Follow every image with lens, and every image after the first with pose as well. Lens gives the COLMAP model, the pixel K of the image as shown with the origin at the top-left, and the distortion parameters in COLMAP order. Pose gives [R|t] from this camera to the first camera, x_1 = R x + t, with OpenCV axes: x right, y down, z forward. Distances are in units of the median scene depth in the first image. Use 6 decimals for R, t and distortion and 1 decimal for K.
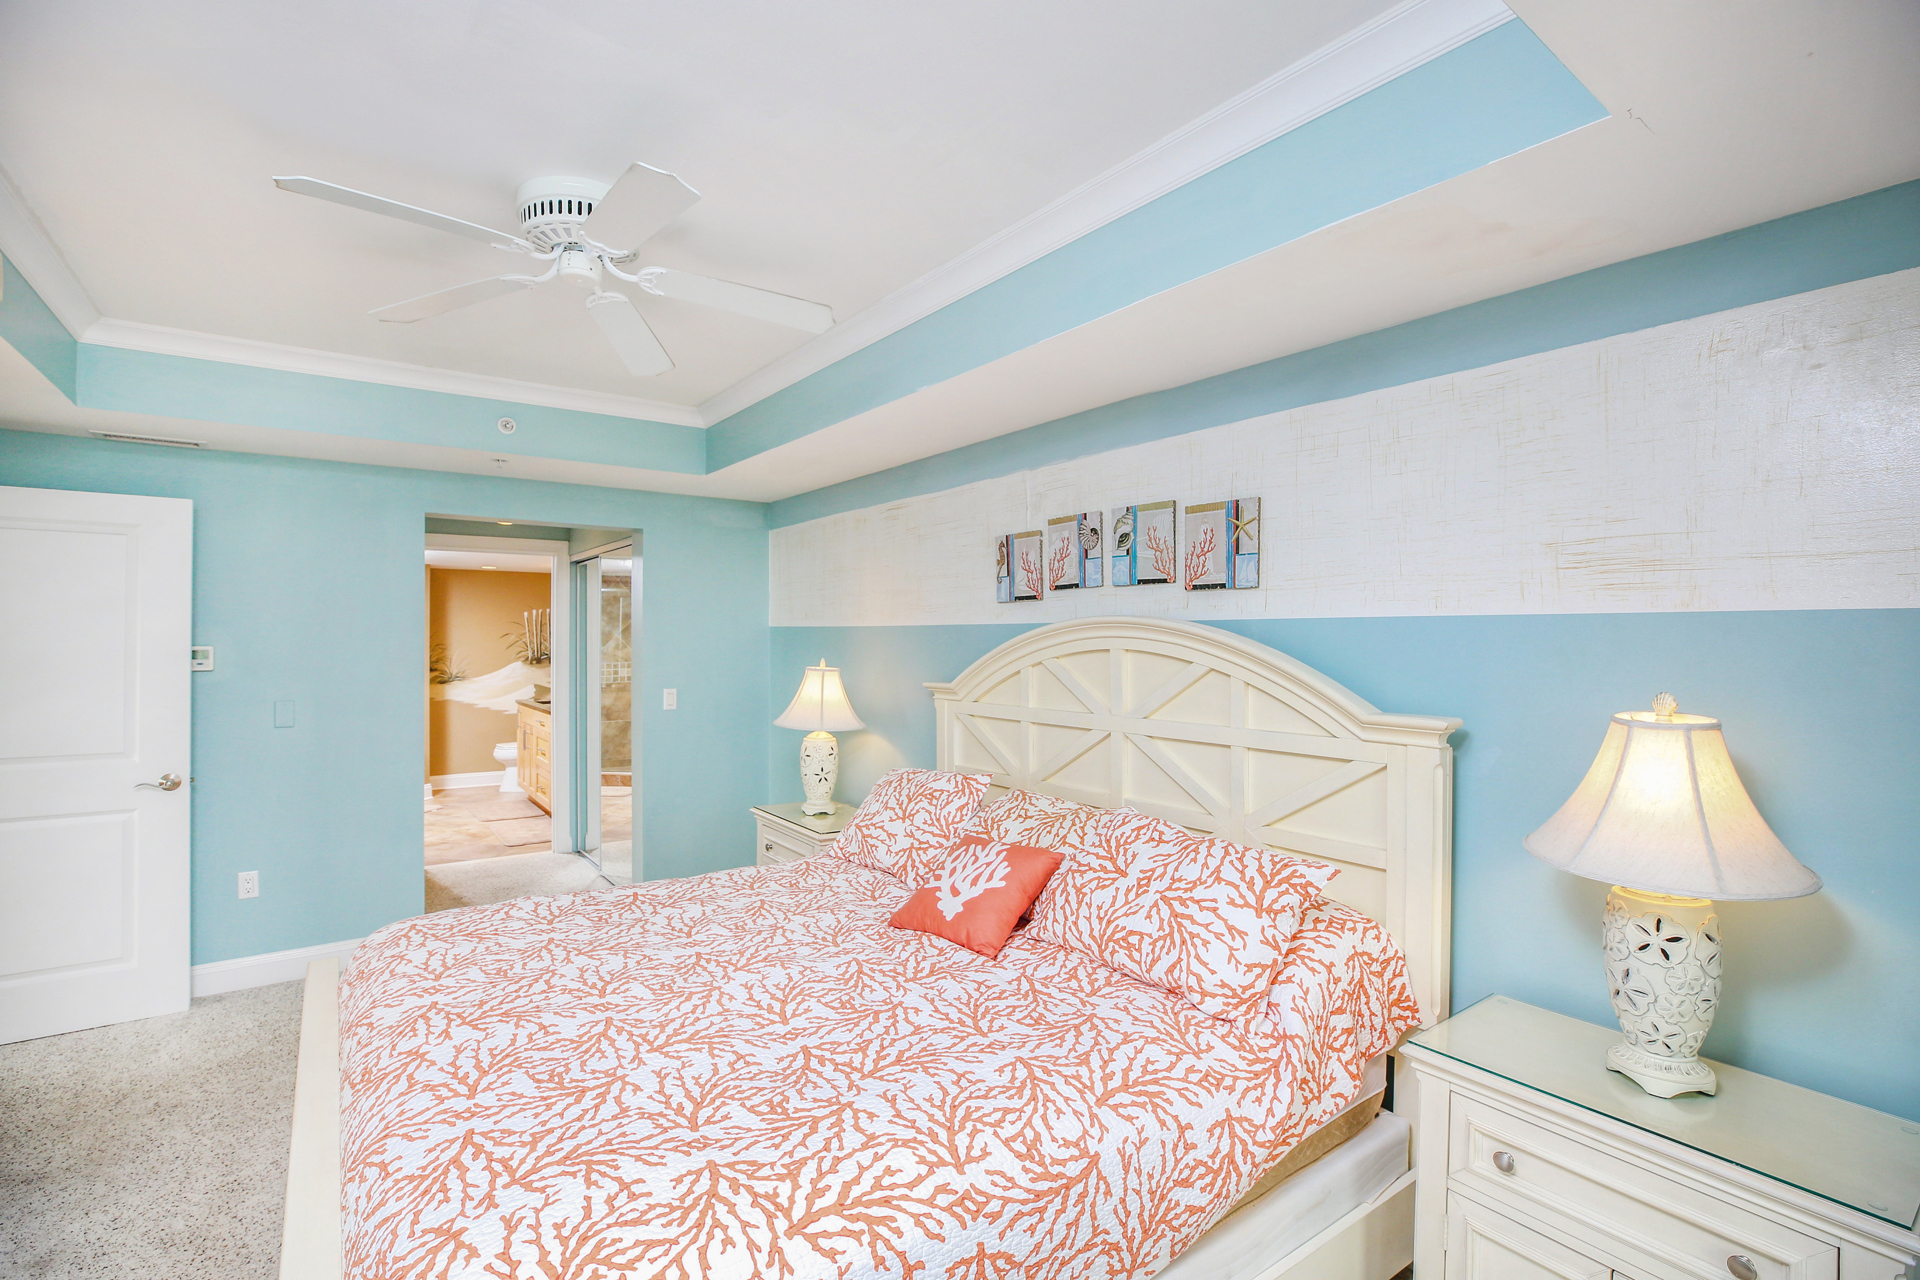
lens RADIAL K [[873.2, 0, 954.7], [0, 873.2, 629.1], [0, 0, 1]] dist [-0.035011, 0.008957]
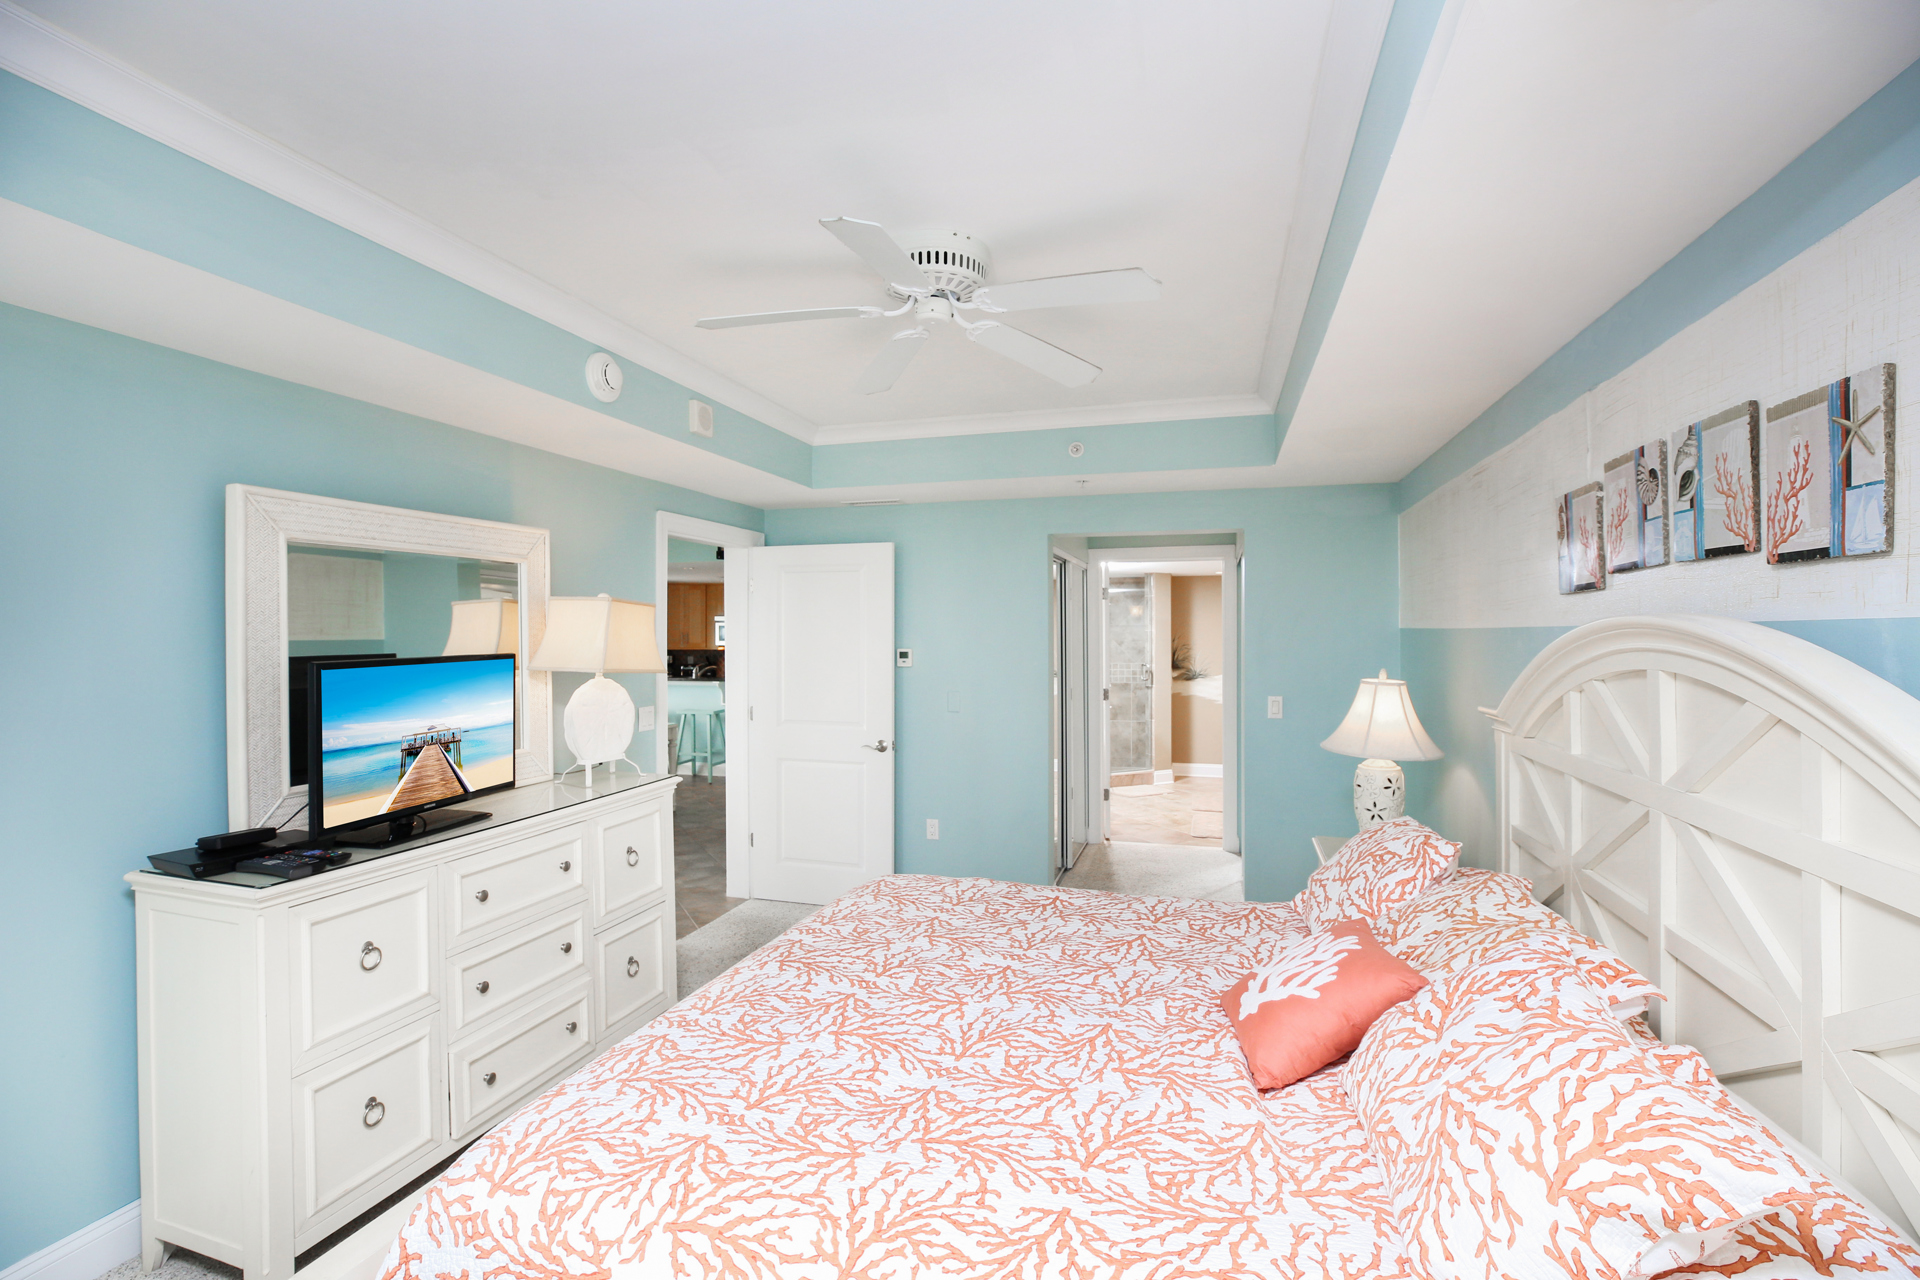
lens RADIAL K [[873.2, 0, 949.6], [0, 873.2, 631.6], [0, 0, 1]] dist [-0.035011, 0.008957]
pose [[0.606713, -0.007842, -0.794882, 0.433688], [0.012269, 0.999925, -0.000499, -0.010870], [0.794826, -0.009450, 0.606763, 0.325330]]
